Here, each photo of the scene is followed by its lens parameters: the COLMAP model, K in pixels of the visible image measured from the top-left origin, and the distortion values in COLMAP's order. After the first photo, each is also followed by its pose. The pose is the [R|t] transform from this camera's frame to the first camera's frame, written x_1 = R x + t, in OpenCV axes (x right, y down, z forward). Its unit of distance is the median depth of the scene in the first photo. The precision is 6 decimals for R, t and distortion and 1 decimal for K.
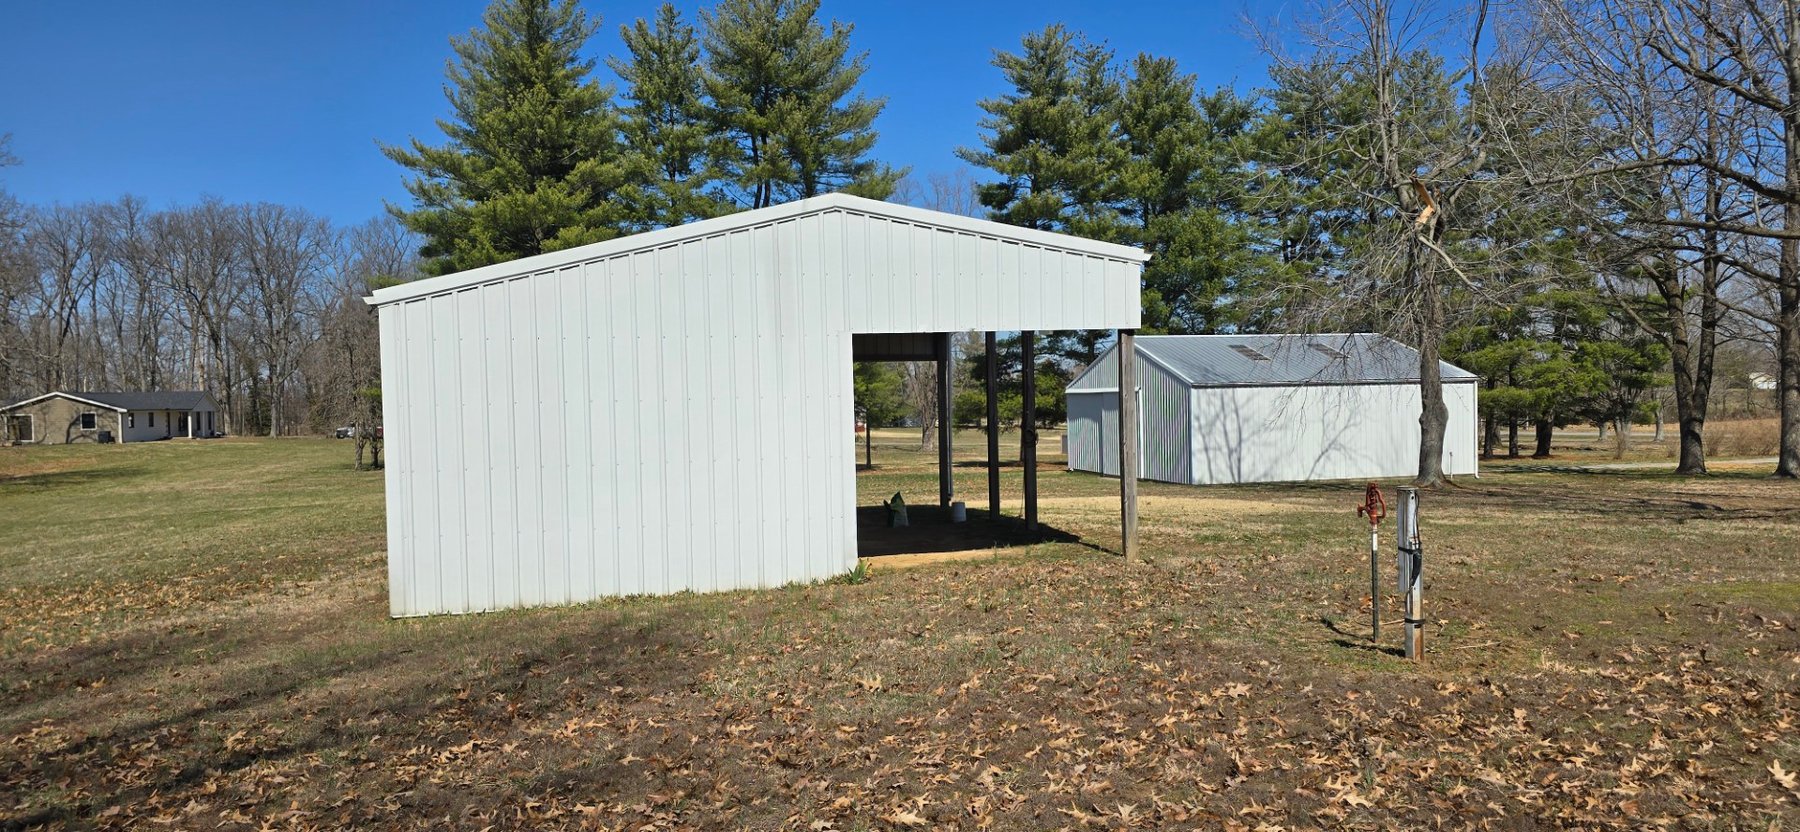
lens RADIAL K [[1112.8, 0, 966.4], [0, 1112.8, 459.1], [0, 0, 1]] dist [0.005405, 0.056027]
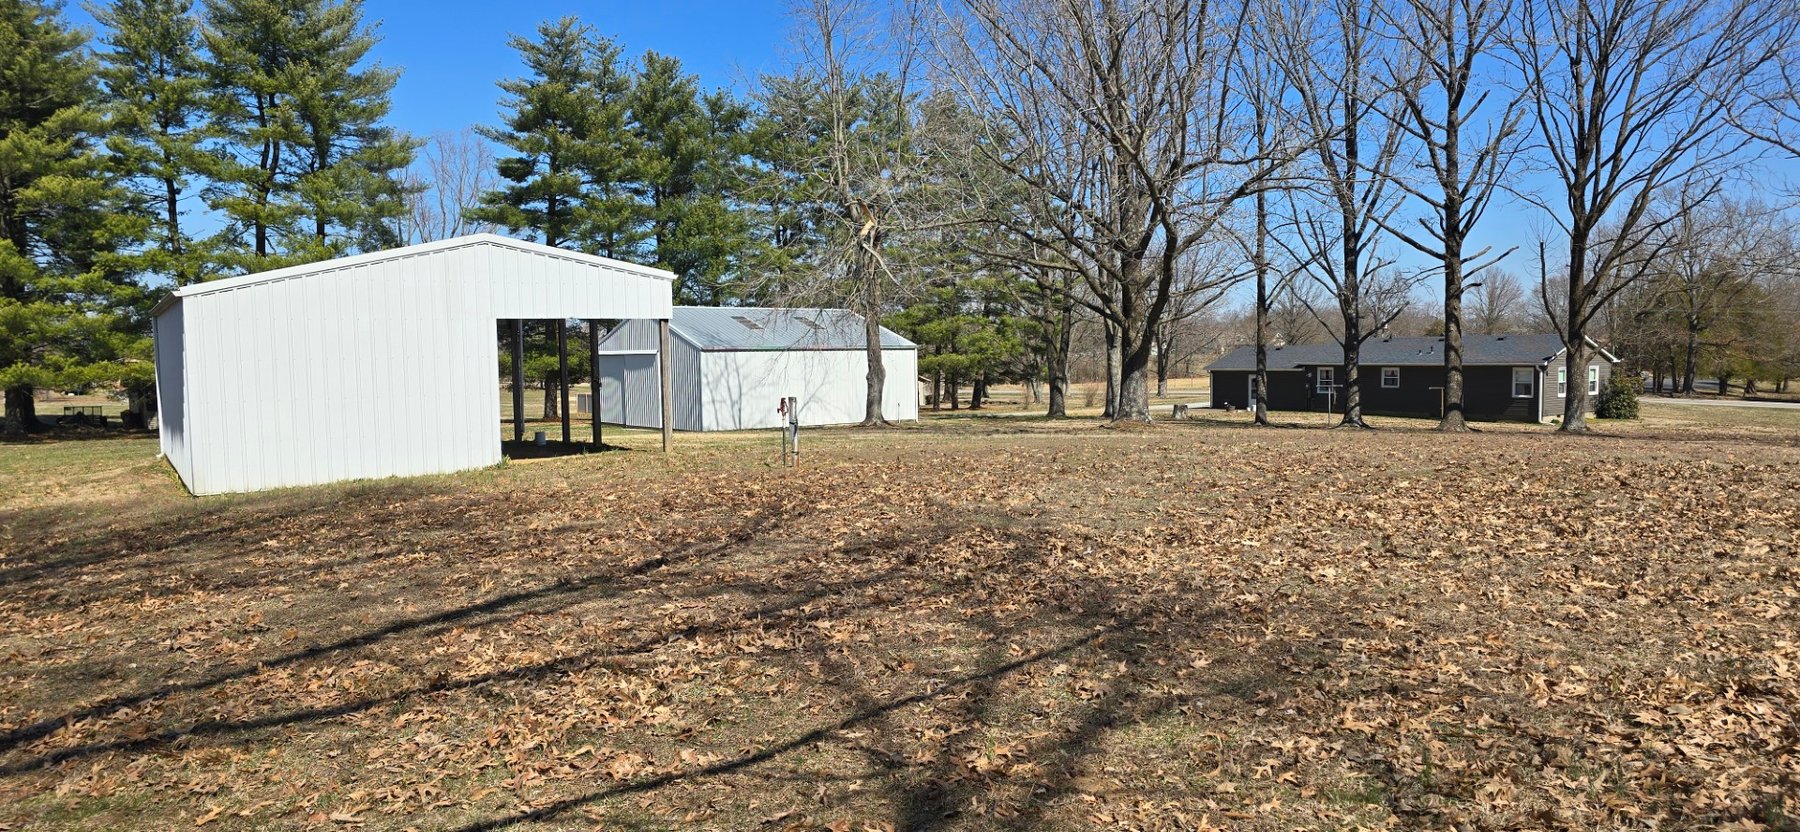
lens RADIAL K [[1176.4, 0, 898.4], [0, 1176.4, 438.2], [0, 0, 1]] dist [0.036784, -0.002829]
pose [[0.933755, -0.017943, 0.357462, -0.044065], [0.013818, 0.999805, 0.014090, 0.011772], [-0.357645, -0.008217, 0.933821, -0.212539]]
